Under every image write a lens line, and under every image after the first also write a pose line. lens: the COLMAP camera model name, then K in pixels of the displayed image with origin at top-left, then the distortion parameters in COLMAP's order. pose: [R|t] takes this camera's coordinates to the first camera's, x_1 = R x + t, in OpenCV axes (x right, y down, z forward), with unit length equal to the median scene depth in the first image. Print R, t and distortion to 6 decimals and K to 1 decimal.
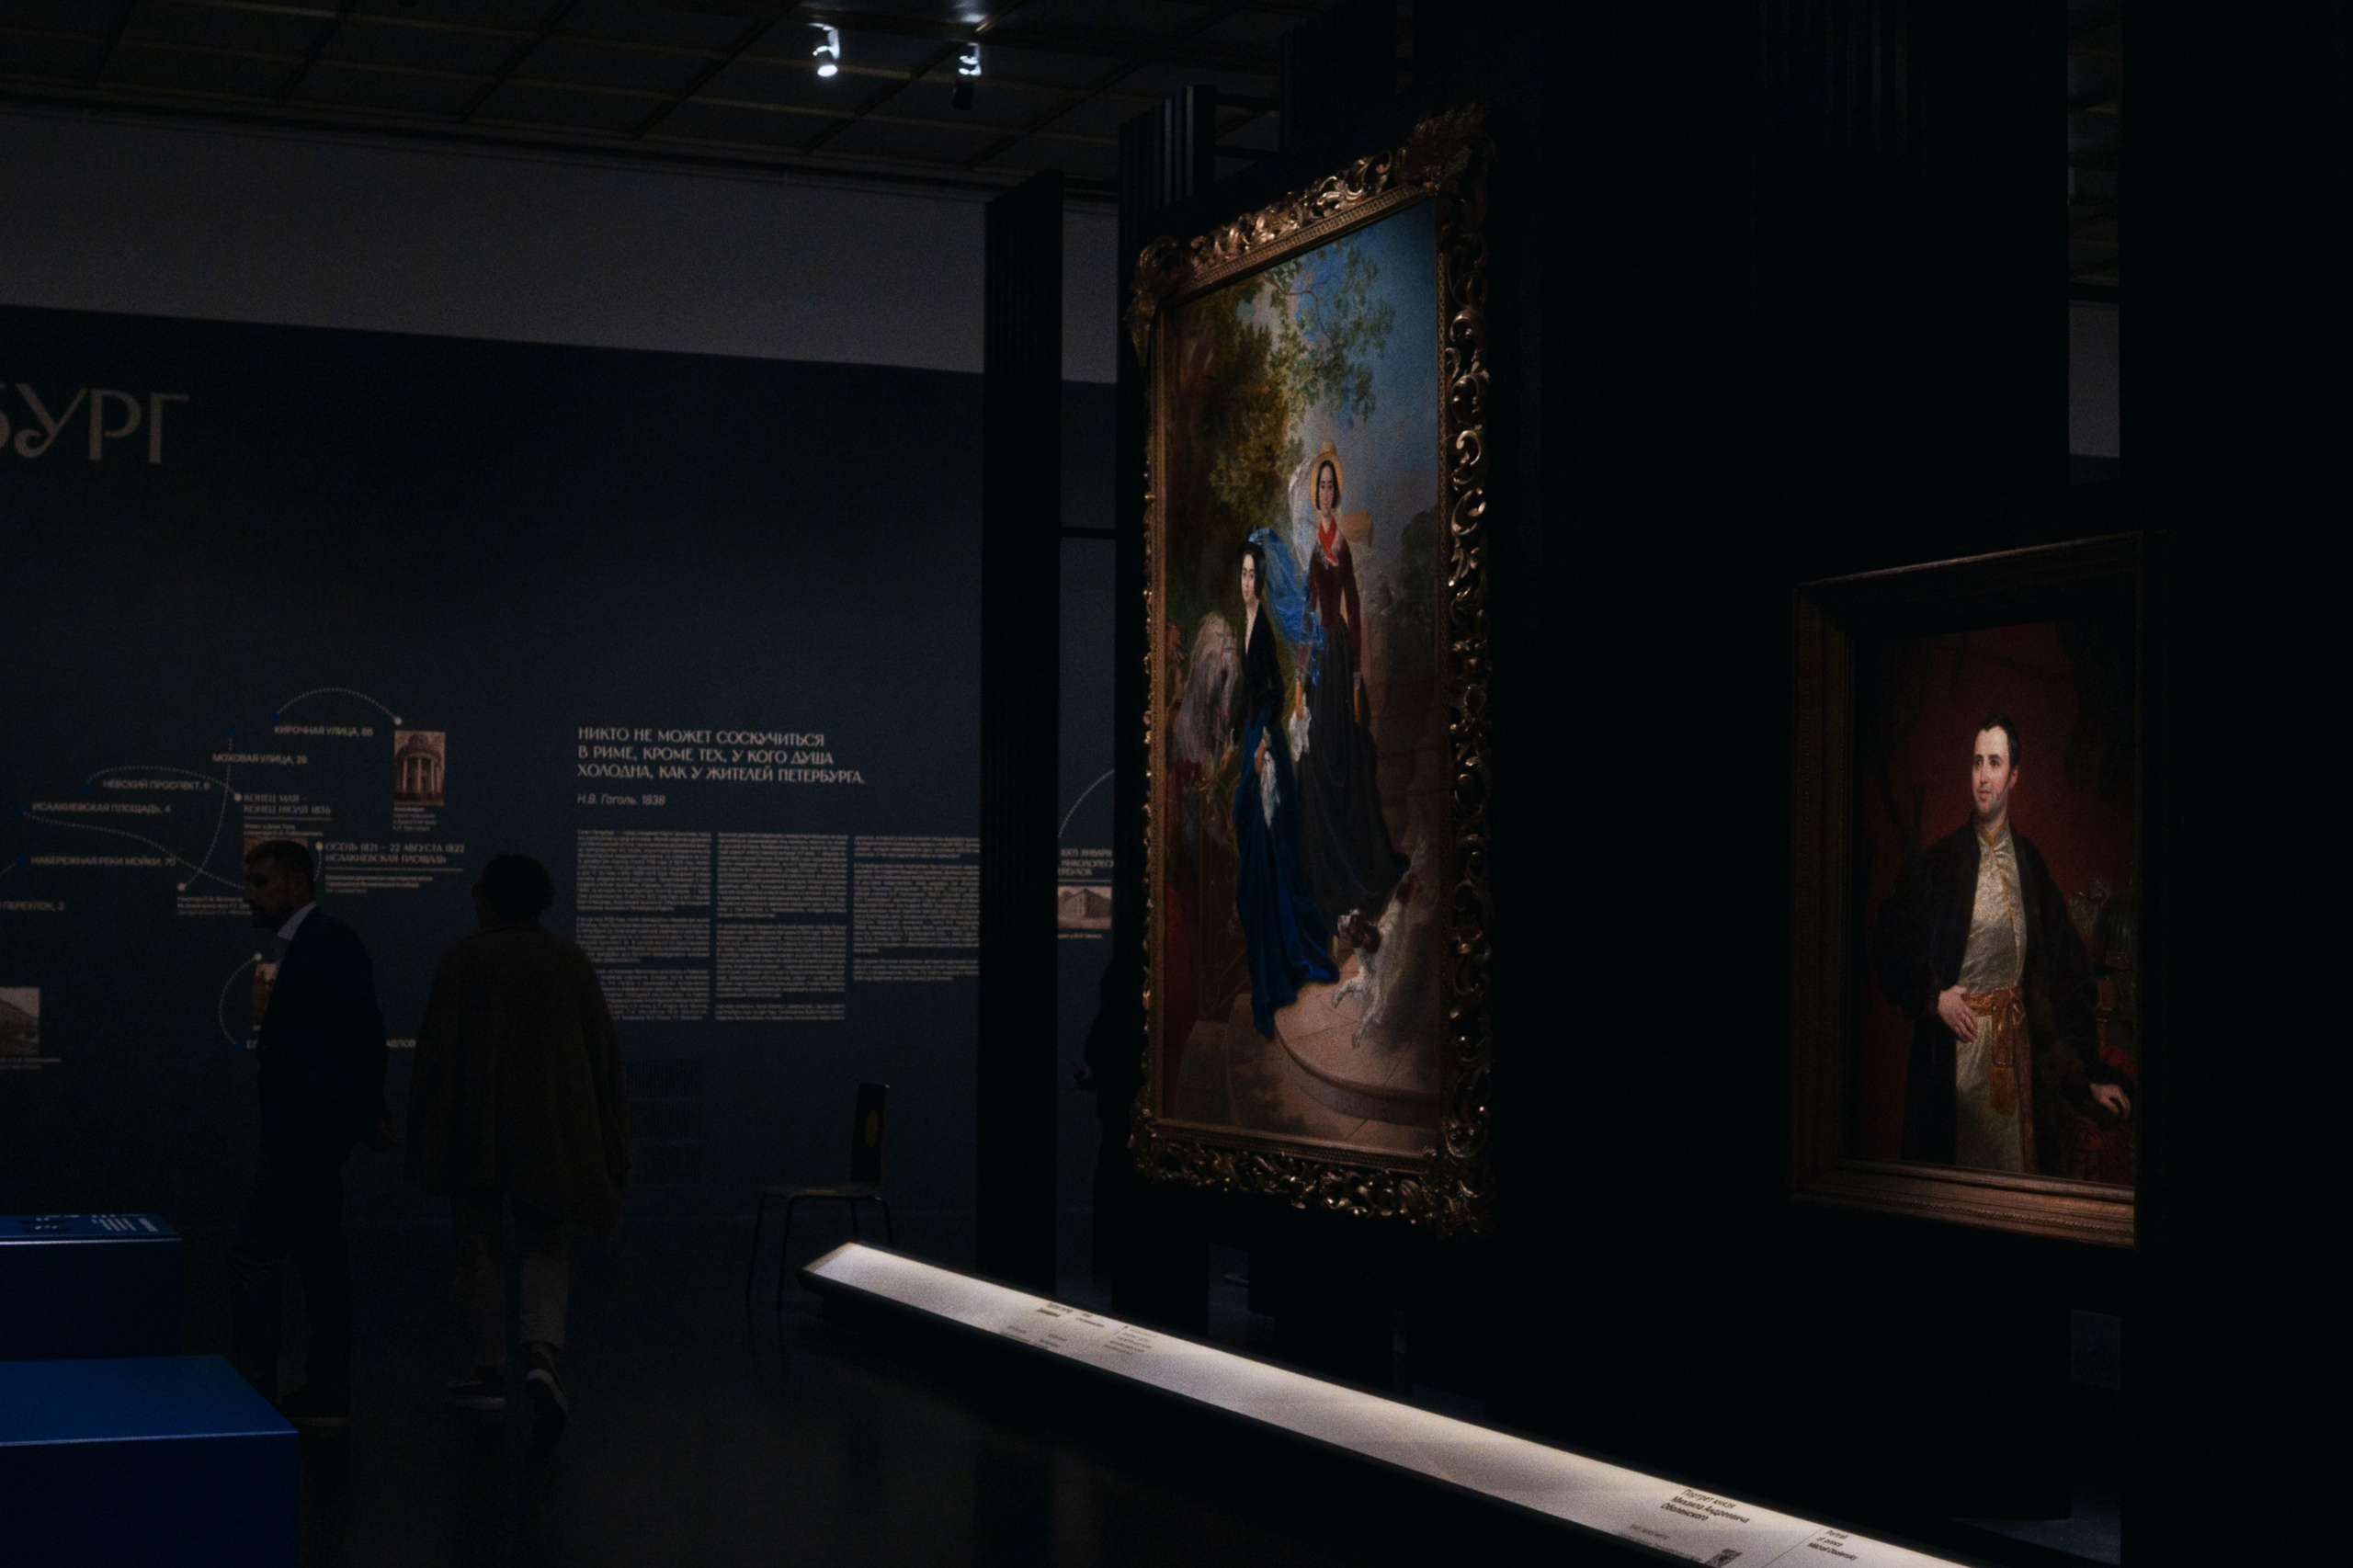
lens RADIAL K [[3485.1, 0, 1182.1], [0, 3485.1, 785.6], [0, 0, 1]] dist [-0.034816, 0.000000]
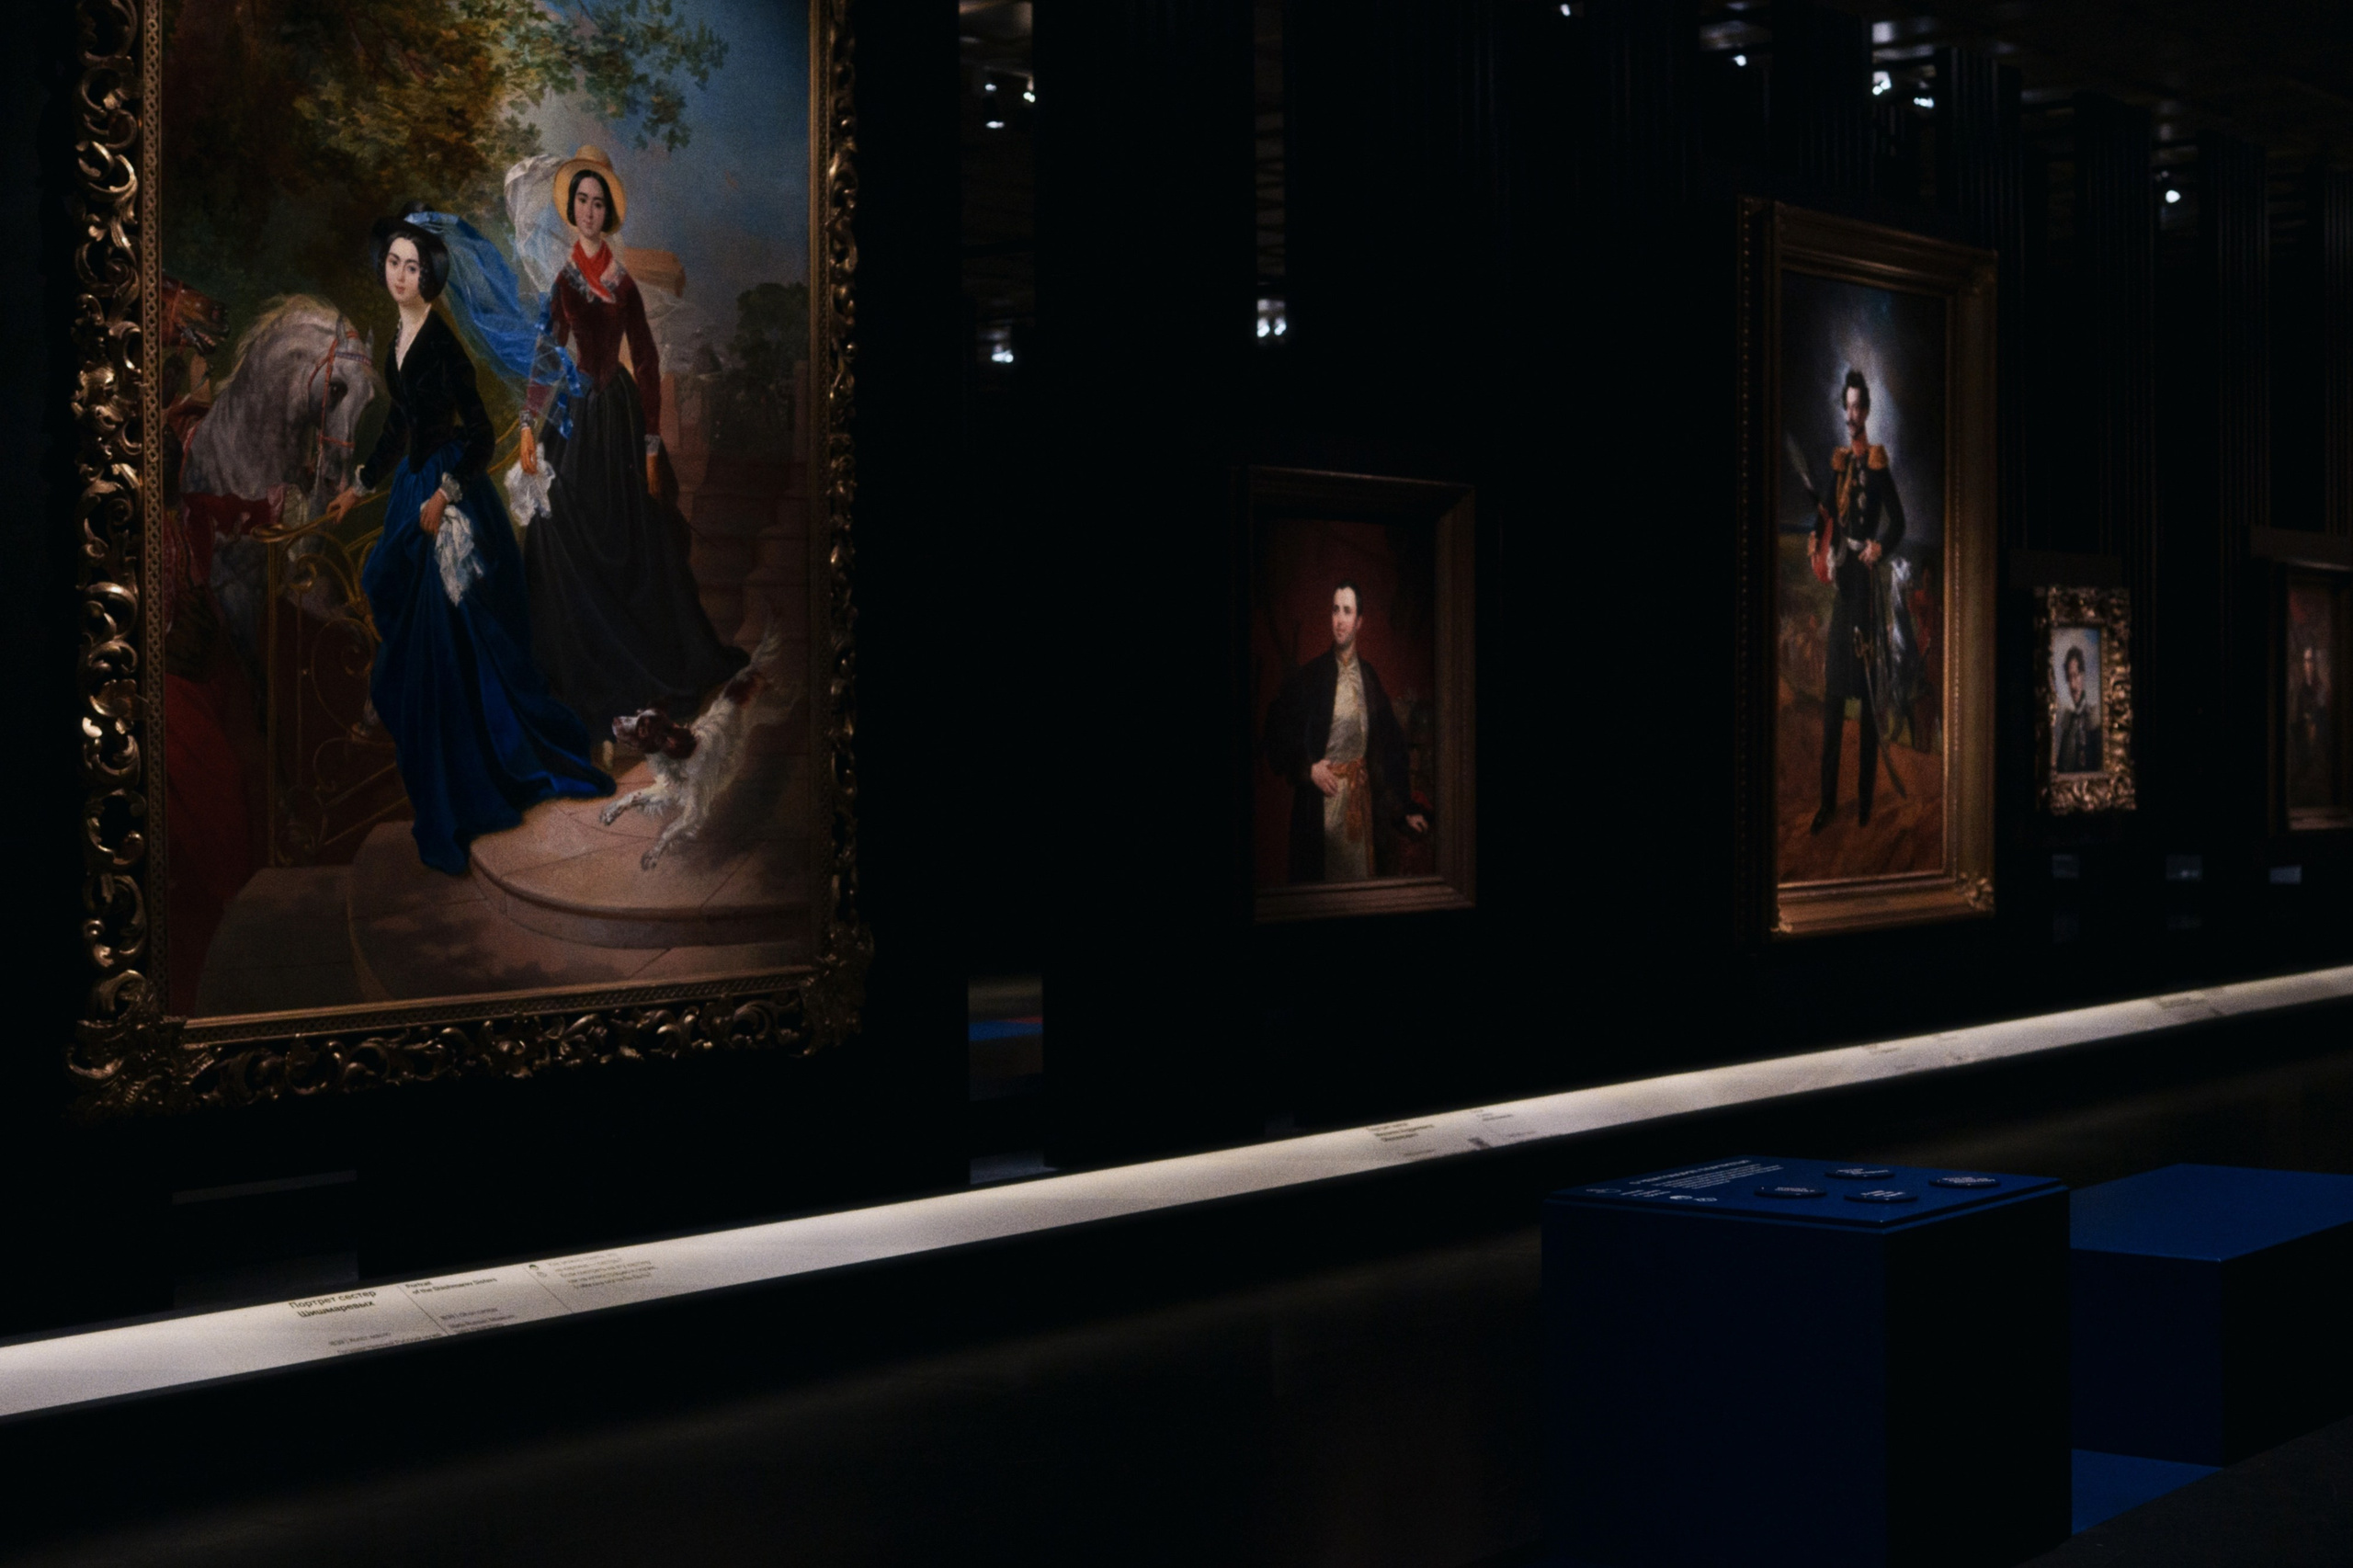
lens RADIAL K [[3485.1, 0, 1177.0], [0, 3485.1, 781.7], [0, 0, 1]] dist [-0.034816, 0.000000]
pose [[-0.472916, -0.020402, 0.880871, -0.777141], [-0.031632, 0.999481, 0.006167, 0.044020], [-0.880540, -0.024948, -0.473316, 1.295814]]
